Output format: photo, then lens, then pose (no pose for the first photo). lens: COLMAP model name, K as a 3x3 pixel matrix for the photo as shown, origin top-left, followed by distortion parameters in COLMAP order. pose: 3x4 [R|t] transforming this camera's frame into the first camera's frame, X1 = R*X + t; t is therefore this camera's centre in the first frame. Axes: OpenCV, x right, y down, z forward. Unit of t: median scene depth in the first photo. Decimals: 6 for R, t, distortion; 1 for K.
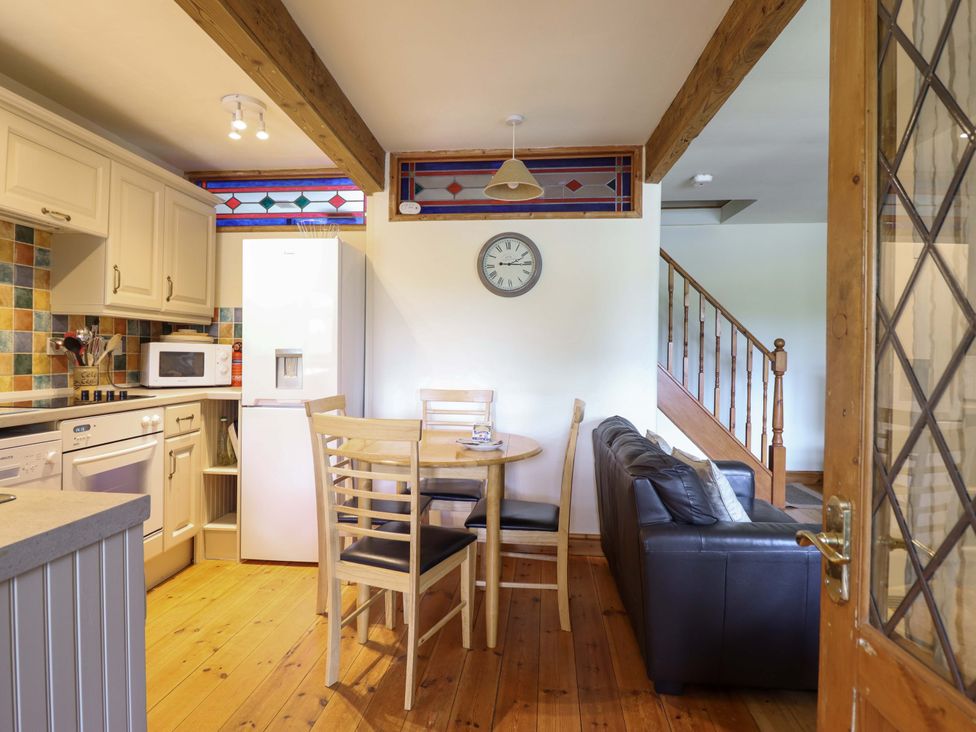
lens RADIAL K [[544.4, 0, 489.1], [0, 544.4, 364.9], [0, 0, 1]] dist [-0.004887, -0.001985]
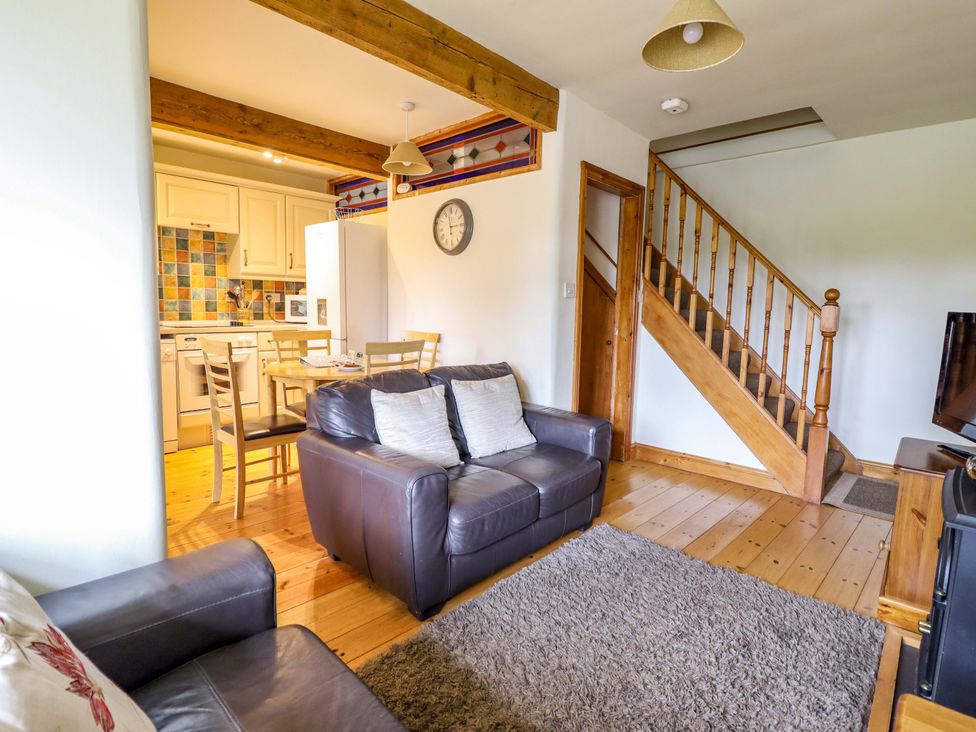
lens RADIAL K [[510.6, 0, 487.6], [0, 510.6, 365.2], [0, 0, 1]] dist [-0.001409, -0.000152]
pose [[0.774862, 0.084201, -0.626497, 0.826158], [-0.026393, 0.994534, 0.101021, -0.001517], [0.631579, -0.061743, 0.772849, 0.180874]]
